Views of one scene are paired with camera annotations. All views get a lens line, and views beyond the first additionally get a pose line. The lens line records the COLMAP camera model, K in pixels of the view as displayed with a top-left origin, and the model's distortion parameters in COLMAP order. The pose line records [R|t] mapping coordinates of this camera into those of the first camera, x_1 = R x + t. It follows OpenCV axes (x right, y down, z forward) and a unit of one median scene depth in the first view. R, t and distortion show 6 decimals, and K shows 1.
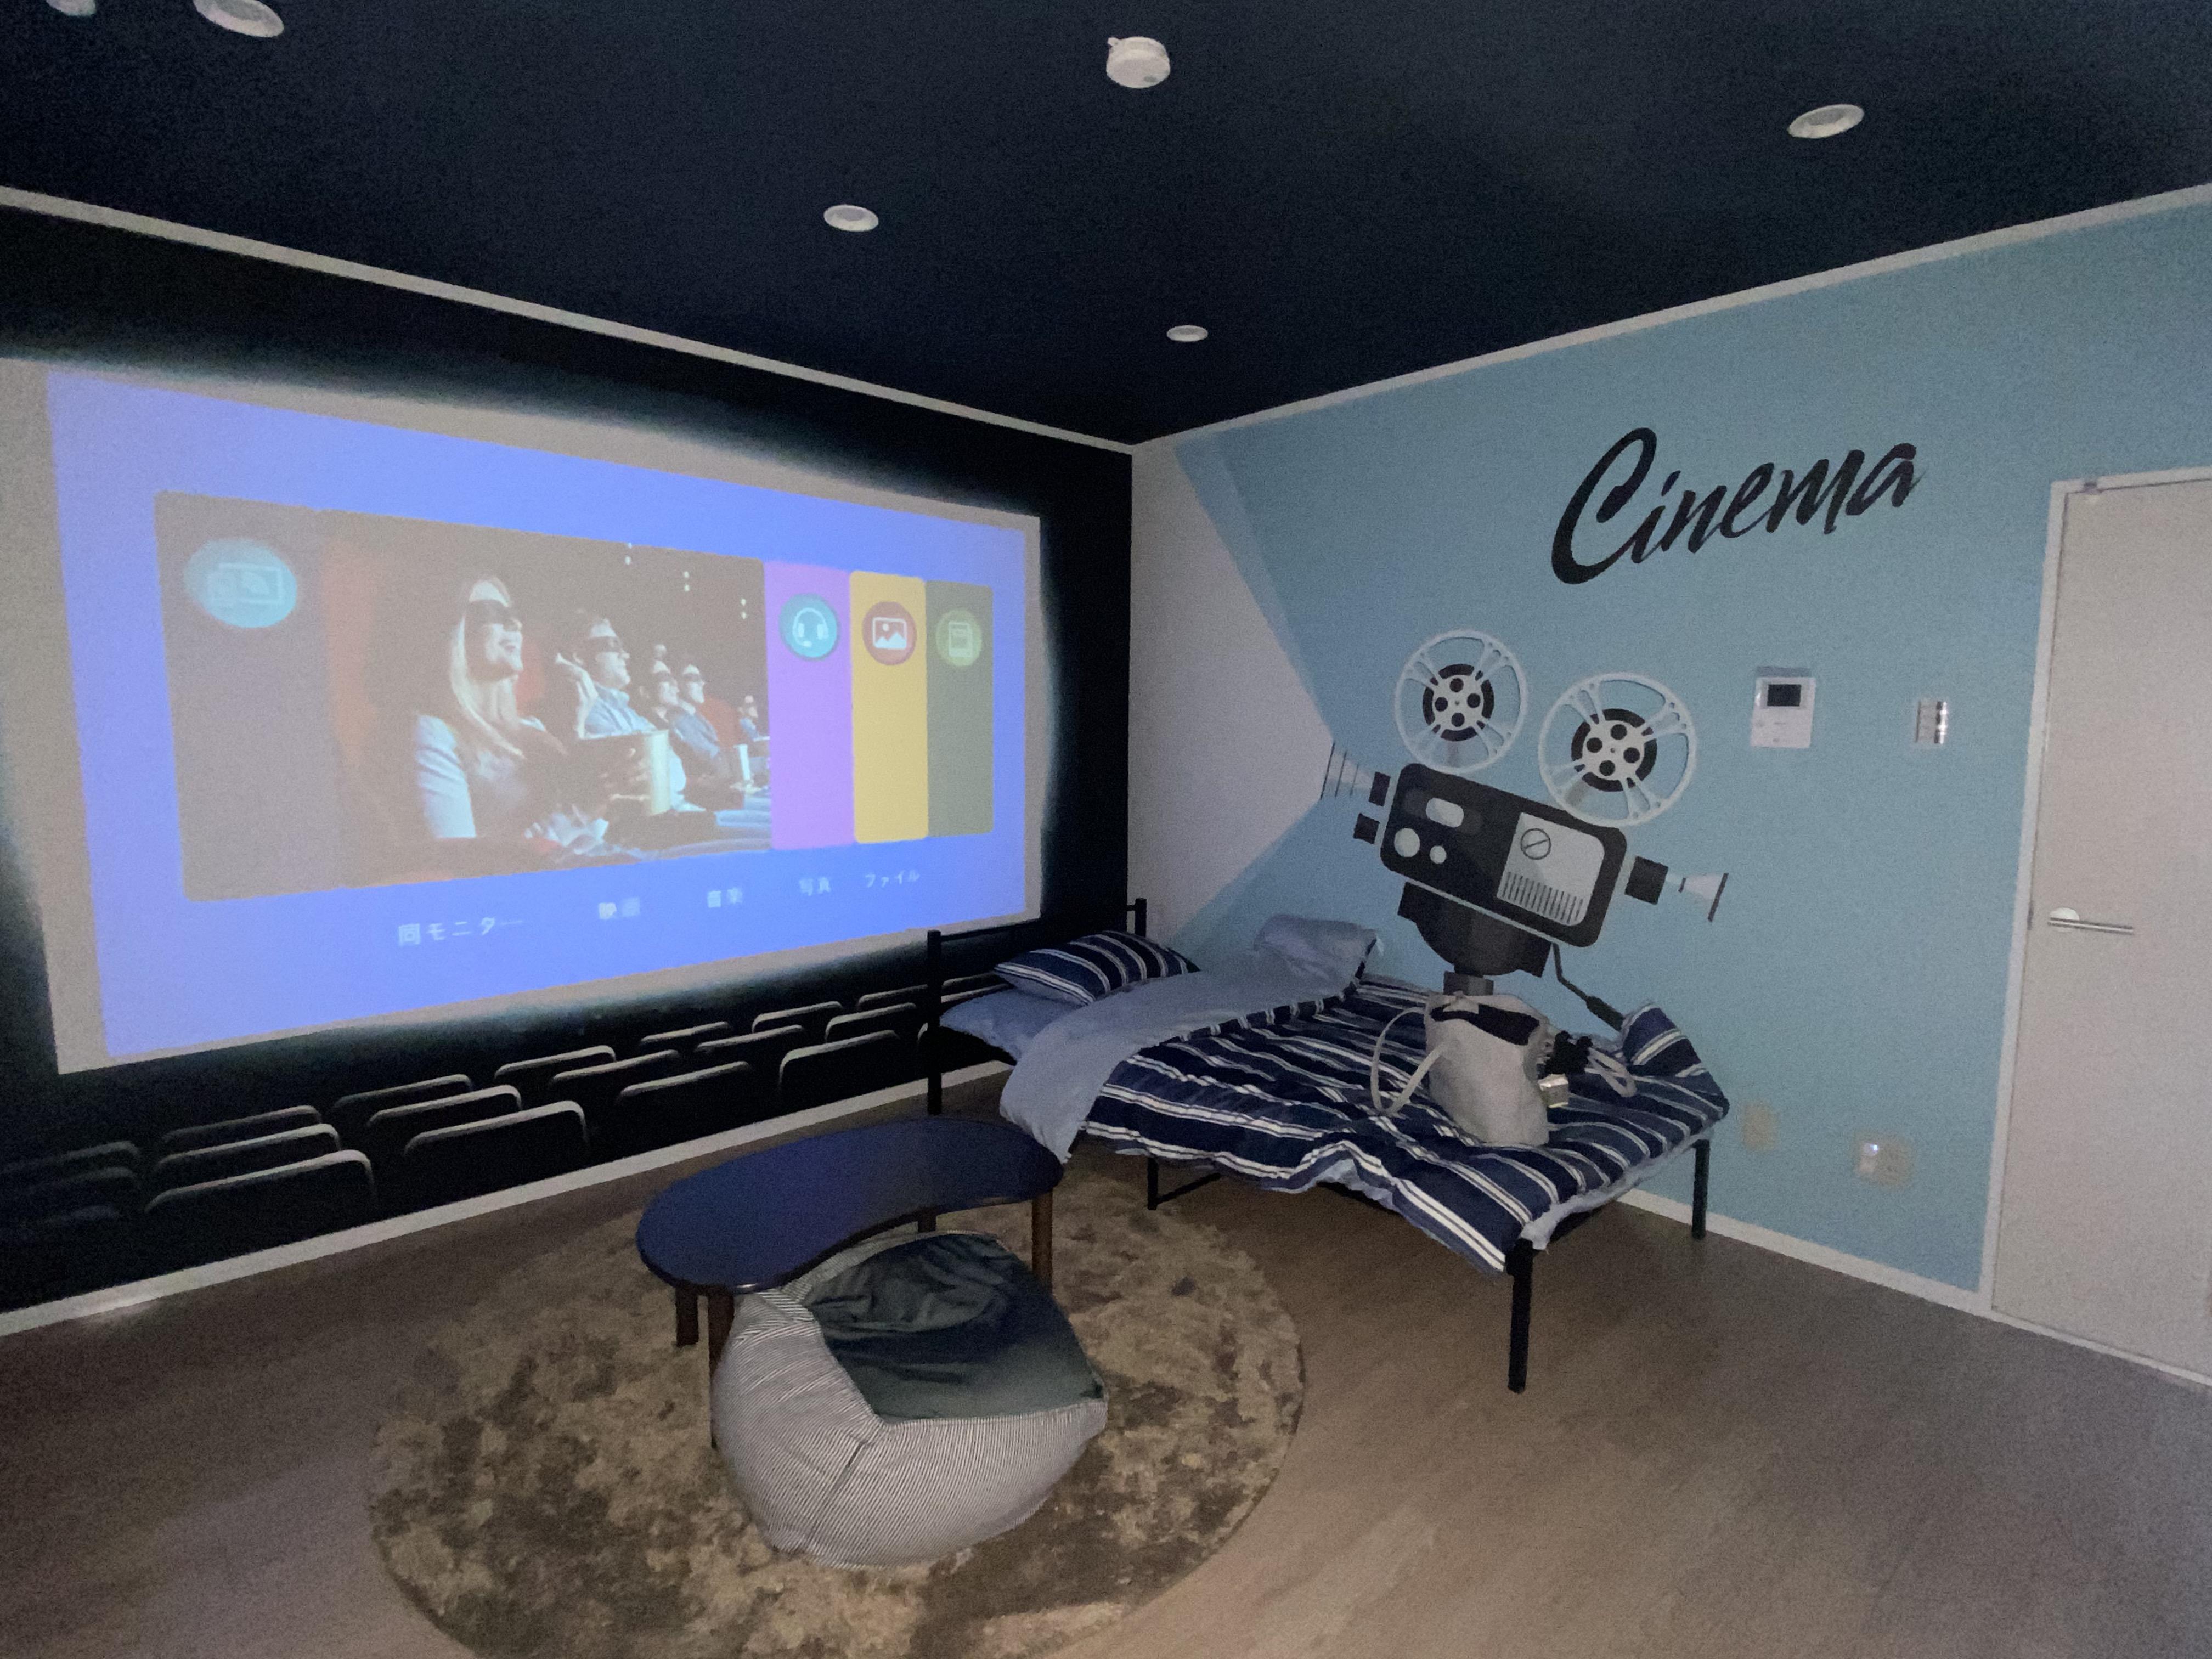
lens RADIAL K [[1089.8, 0, 1104.4], [0, 1089.8, 828.8], [0, 0, 1]] dist [0.022398, -0.000067]
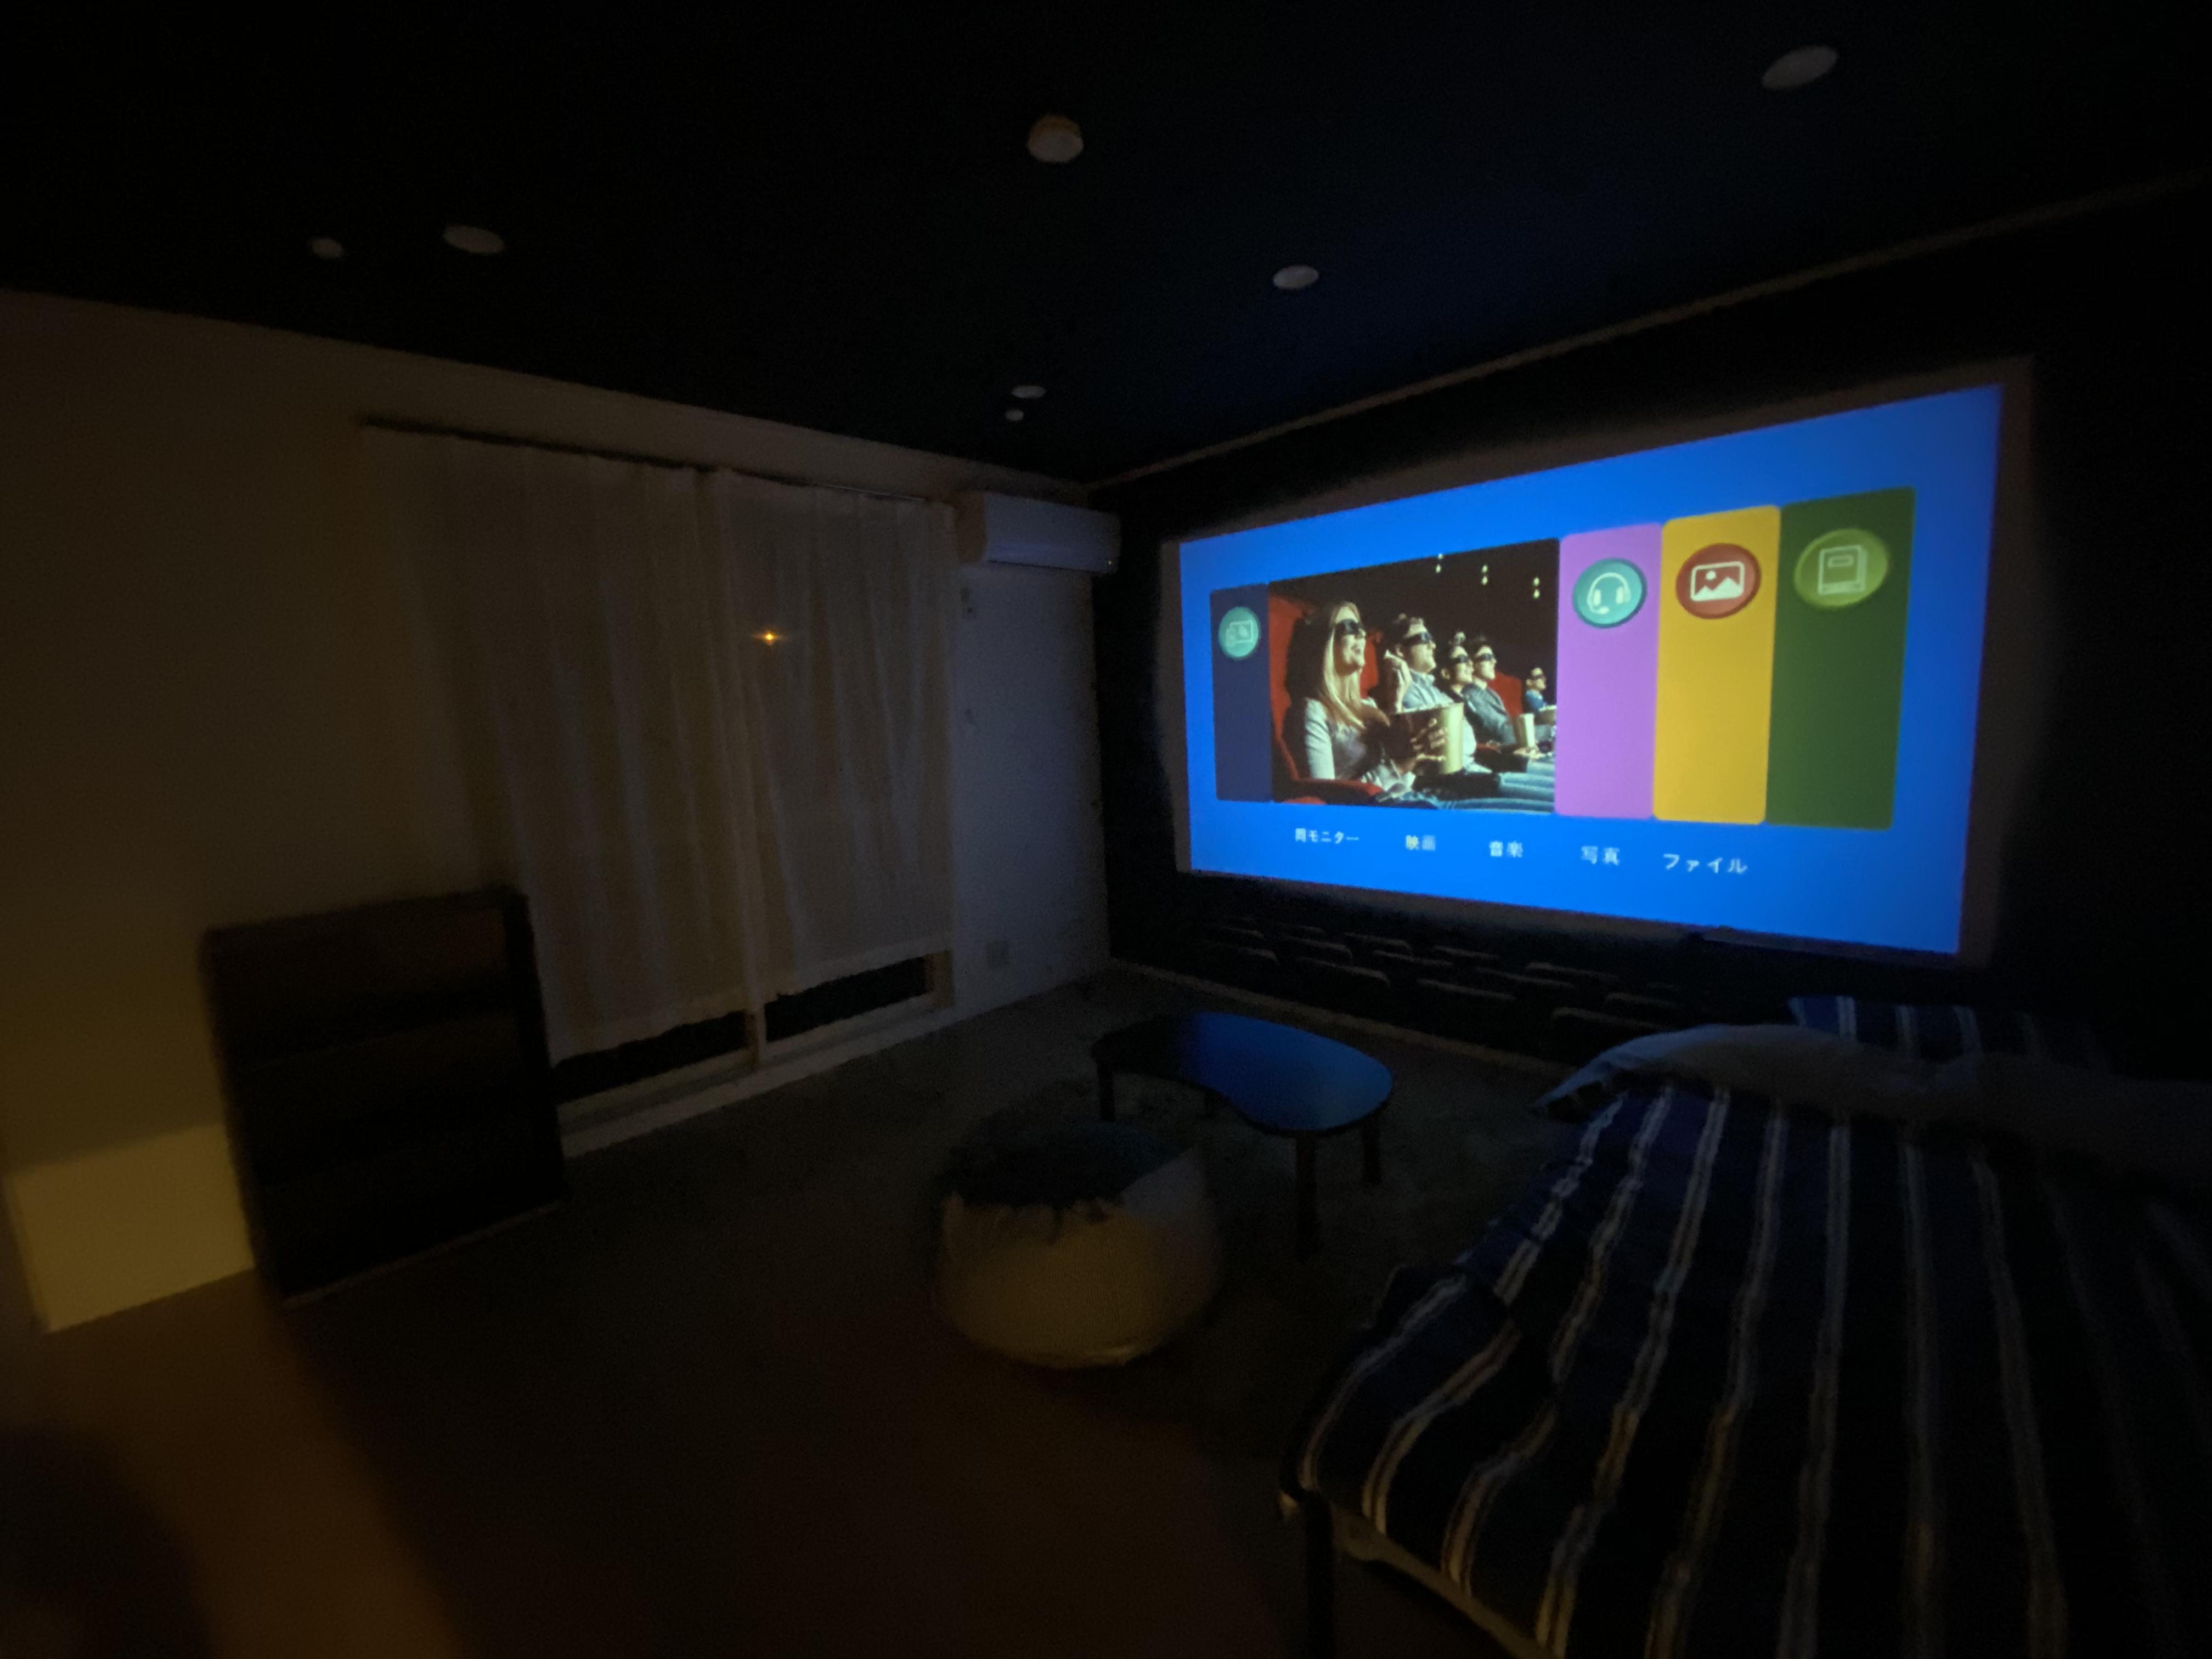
lens RADIAL K [[892.1, 0, 1105.6], [0, 892.1, 834.7], [0, 0, 1]] dist [-0.002780, -0.000350]
pose [[0.030356, 0.131805, -0.990811, 0.595505], [-0.053298, 0.990071, 0.130073, -0.054377], [0.998117, 0.048860, 0.037079, 0.582566]]
